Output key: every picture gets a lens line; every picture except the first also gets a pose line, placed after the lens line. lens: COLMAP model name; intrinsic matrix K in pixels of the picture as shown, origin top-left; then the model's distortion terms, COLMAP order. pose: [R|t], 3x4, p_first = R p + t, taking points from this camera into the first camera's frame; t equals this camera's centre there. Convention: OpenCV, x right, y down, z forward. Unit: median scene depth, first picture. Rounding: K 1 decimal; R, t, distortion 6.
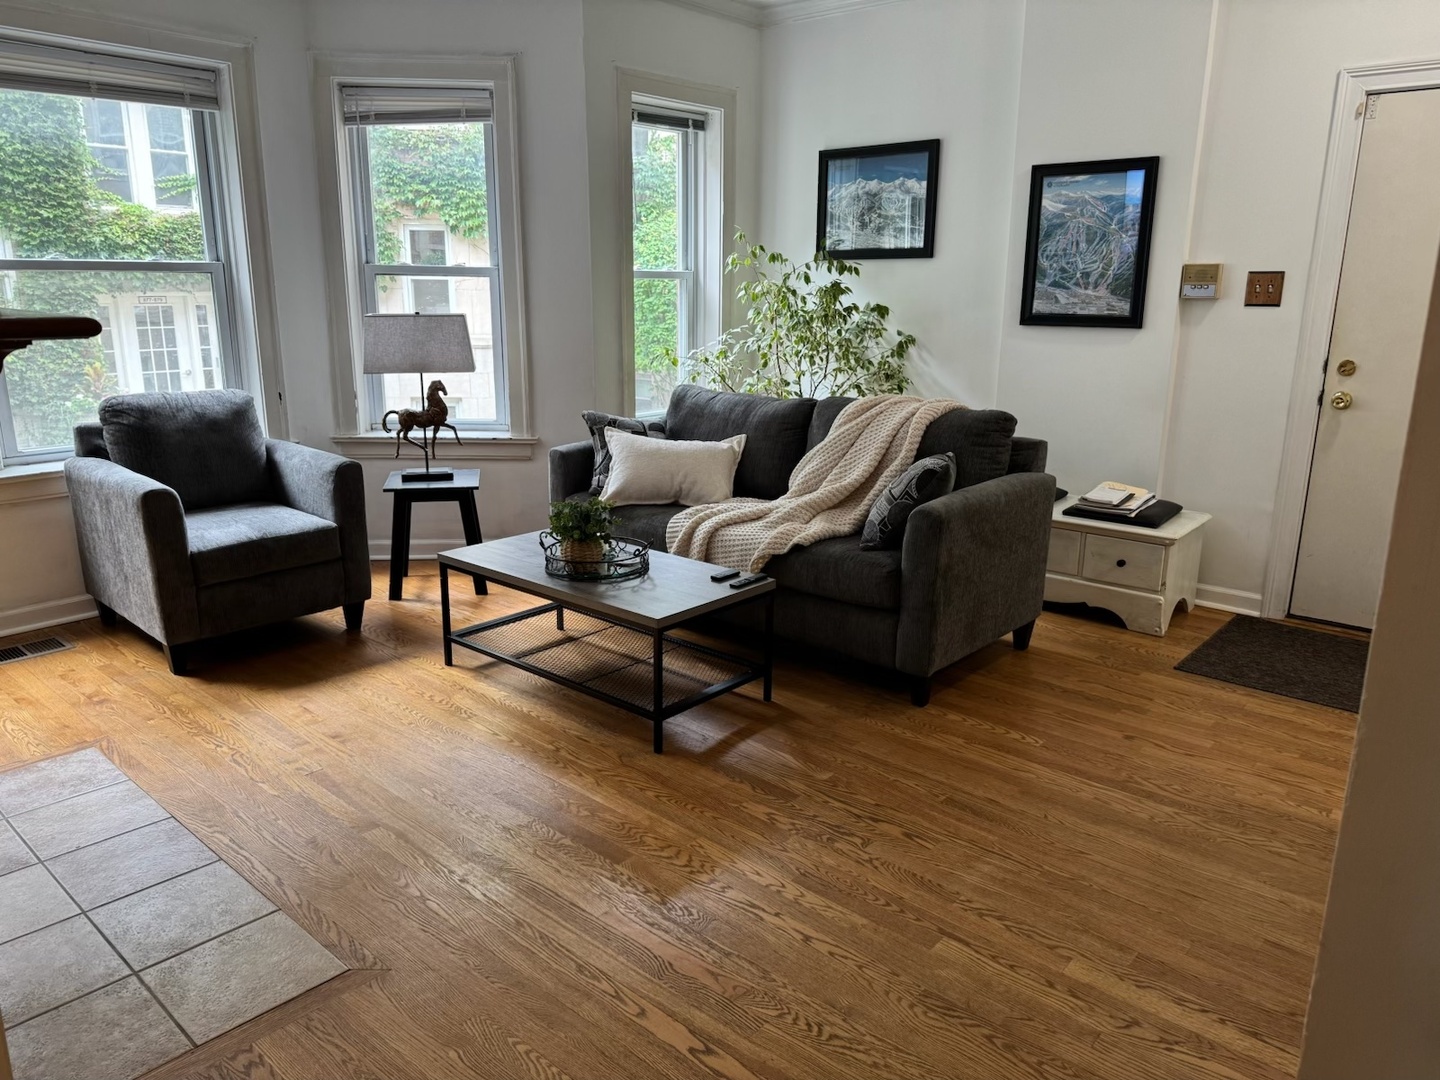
lens RADIAL K [[1018.3, 0, 715.1], [0, 1018.3, 538.2], [0, 0, 1]] dist [0.005159, -0.004610]
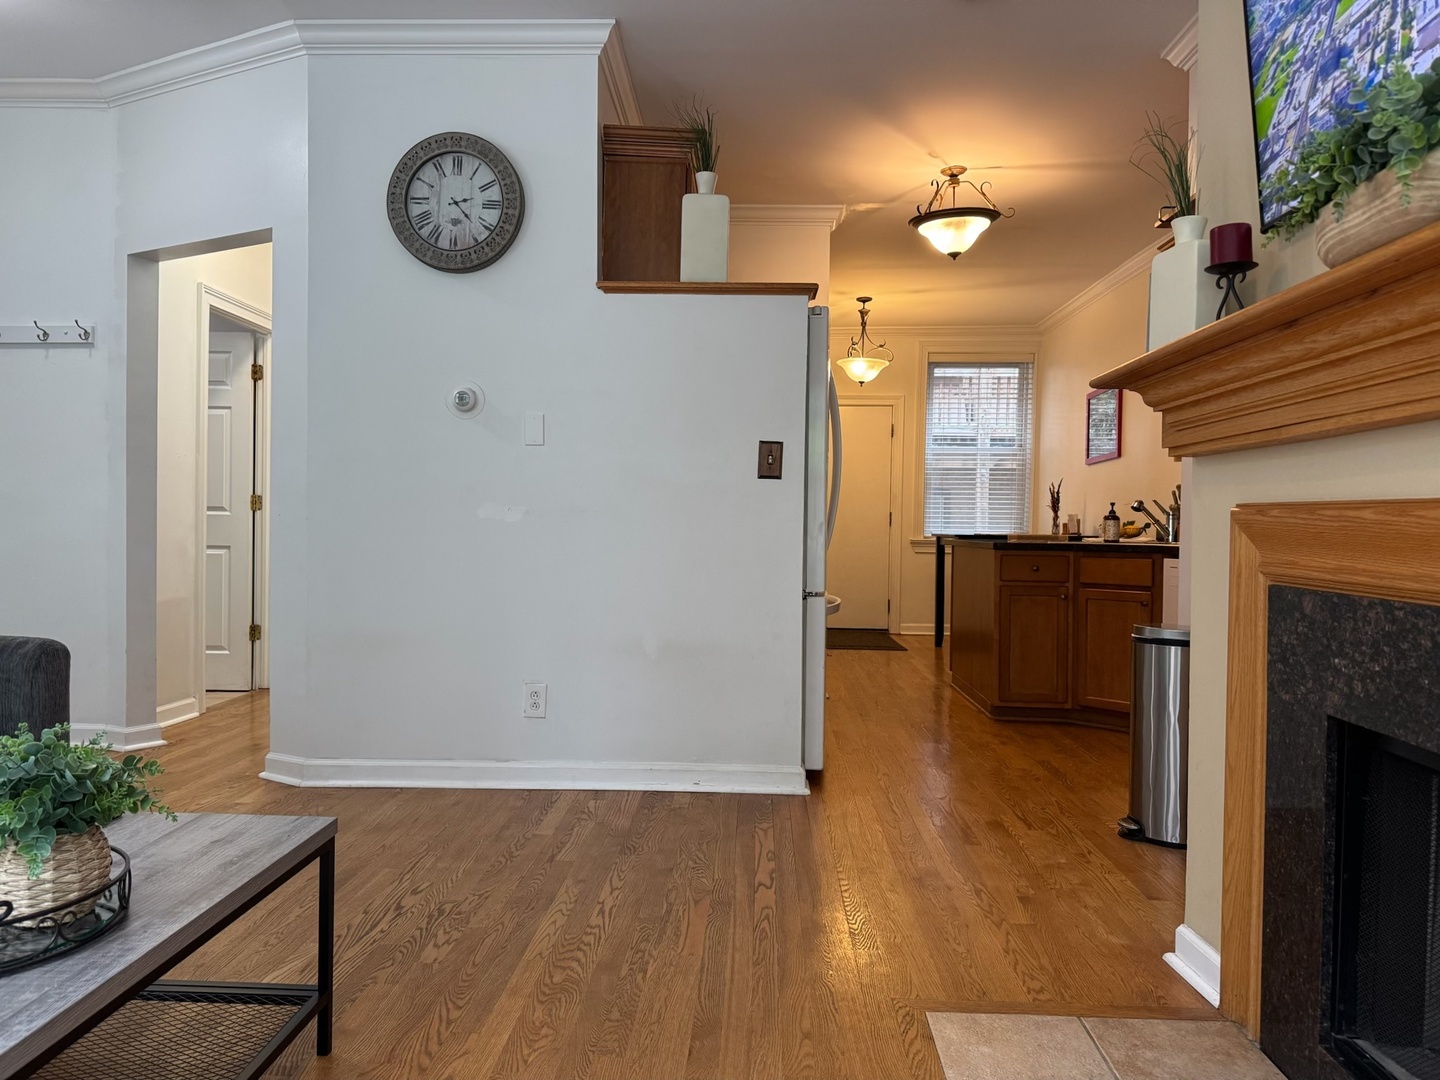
lens RADIAL K [[1012.9, 0, 705.3], [0, 1012.9, 536.8], [0, 0, 1]] dist [0.045636, -0.046309]
pose [[-0.628276, -0.026449, 0.777541, -0.504768], [0.173167, 0.969596, 0.172906, -0.118442], [-0.758474, 0.243277, -0.604593, 0.847546]]
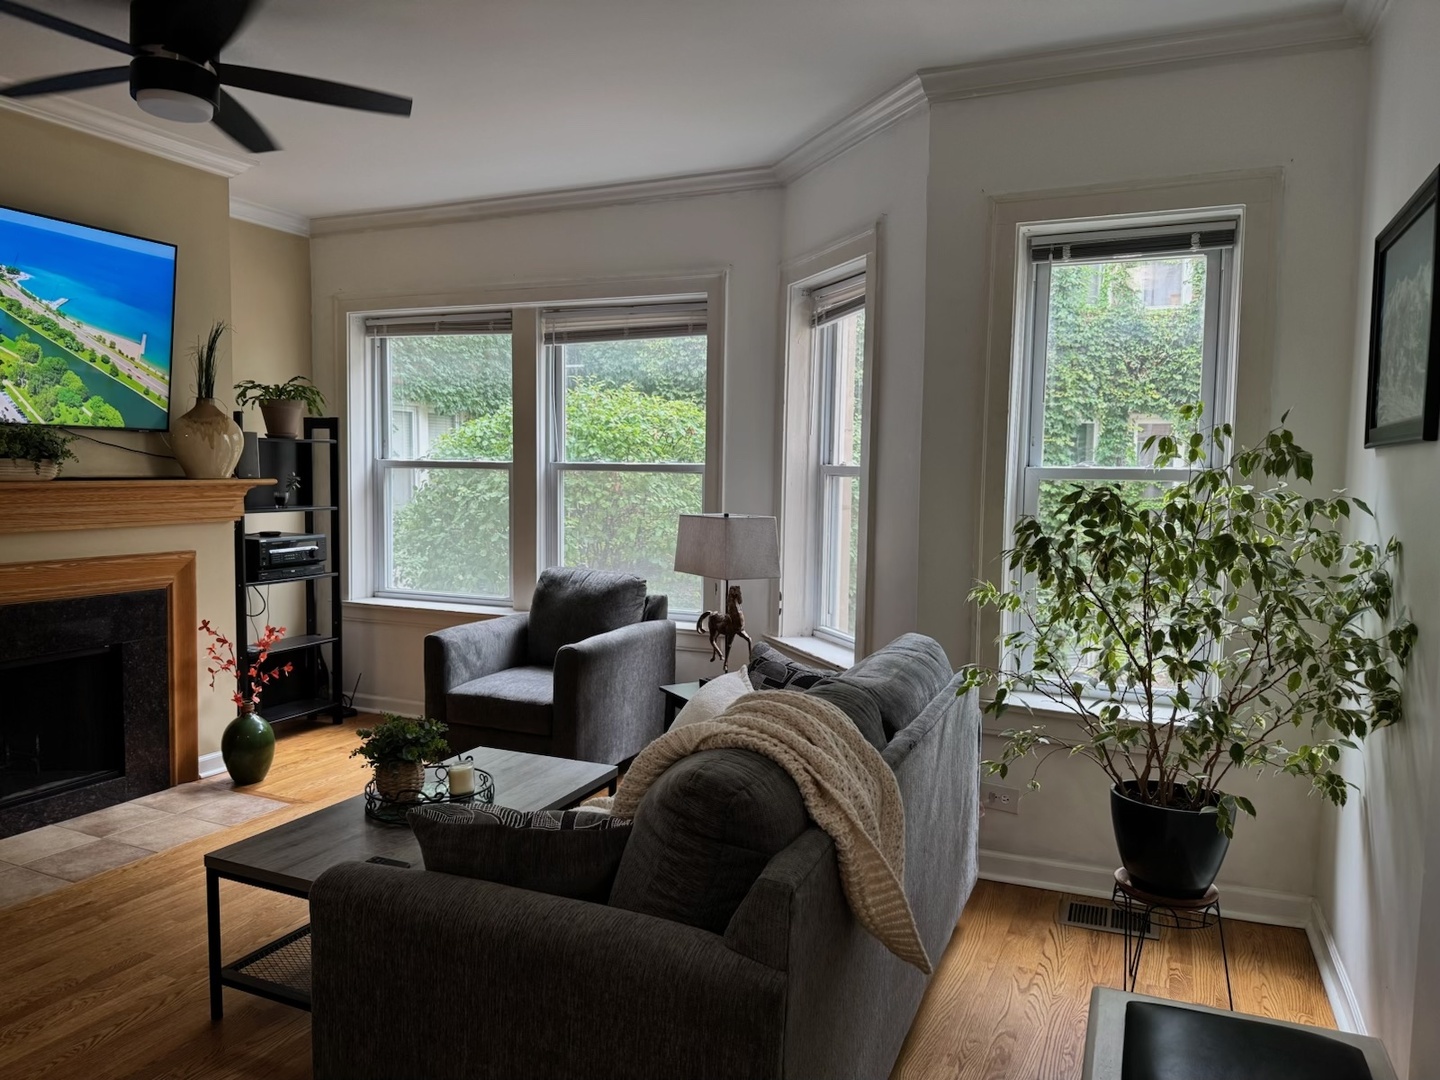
lens RADIAL K [[1013.2, 0, 717.5], [0, 1013.2, 540.7], [0, 0, 1]] dist [0.109678, -0.183287]
pose [[0.297409, 0.069122, -0.952245, 0.652798], [-0.247924, 0.968753, -0.007112, -0.208361], [0.921999, 0.238200, 0.305253, 0.776950]]
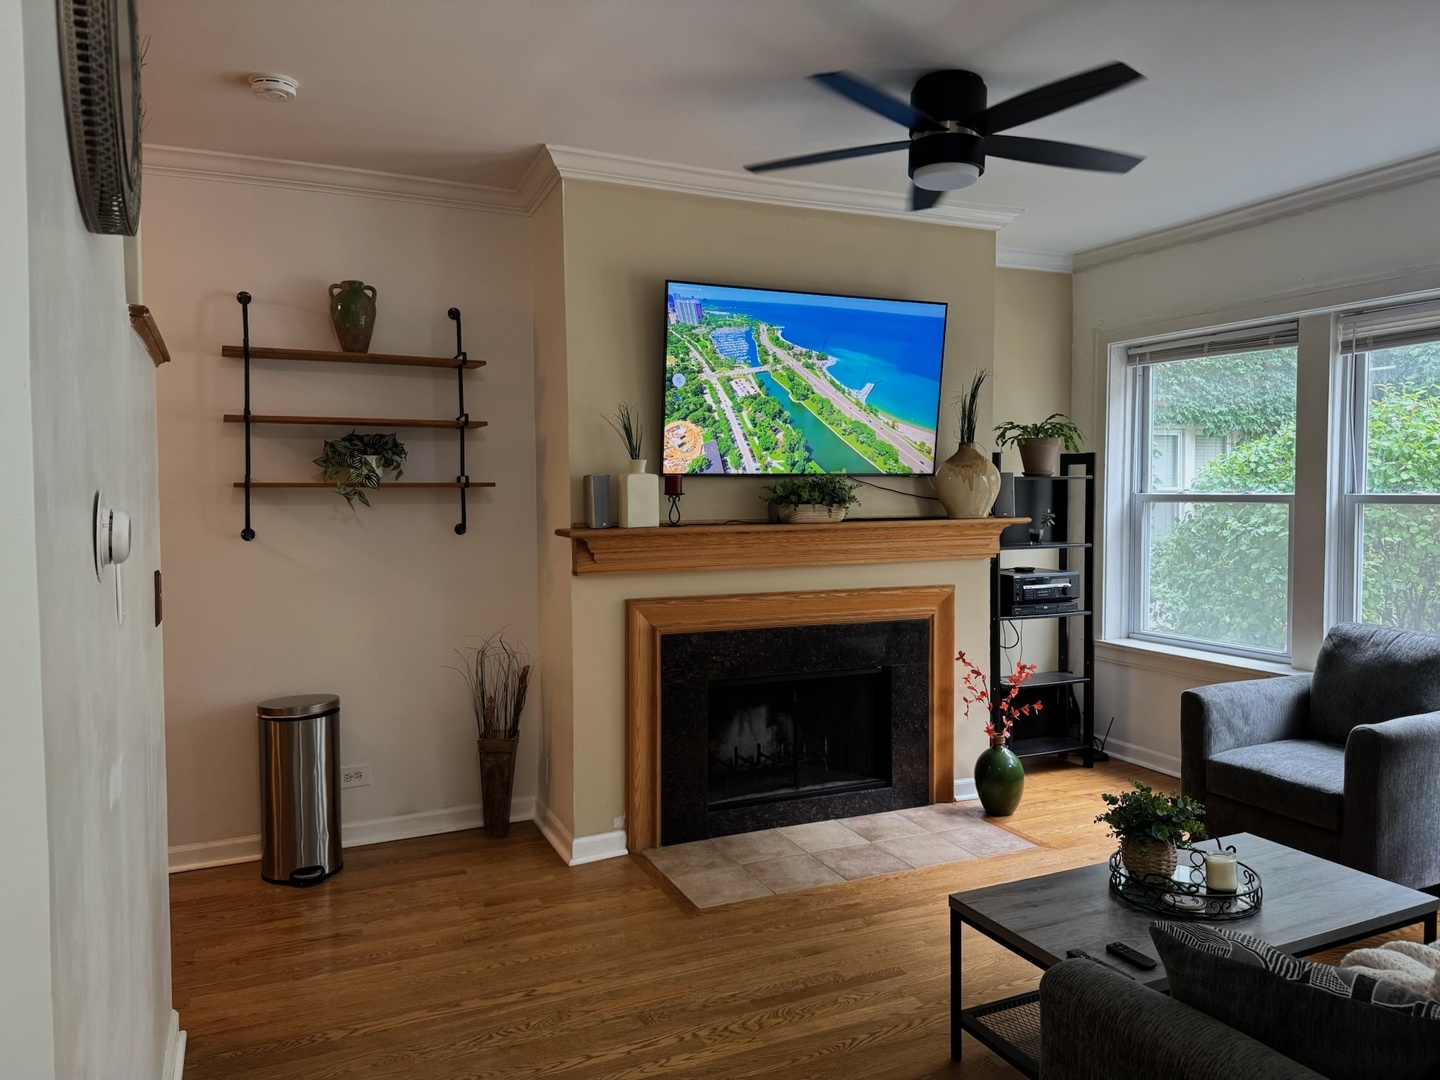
lens RADIAL K [[1016.9, 0, 716.2], [0, 1016.9, 529.4], [0, 0, 1]] dist [0.091500, -0.125480]
pose [[-0.397233, 0.037465, -0.916953, 0.617379], [-0.222253, 0.965495, 0.135731, -0.226387], [0.890398, 0.257712, -0.375200, 0.778940]]
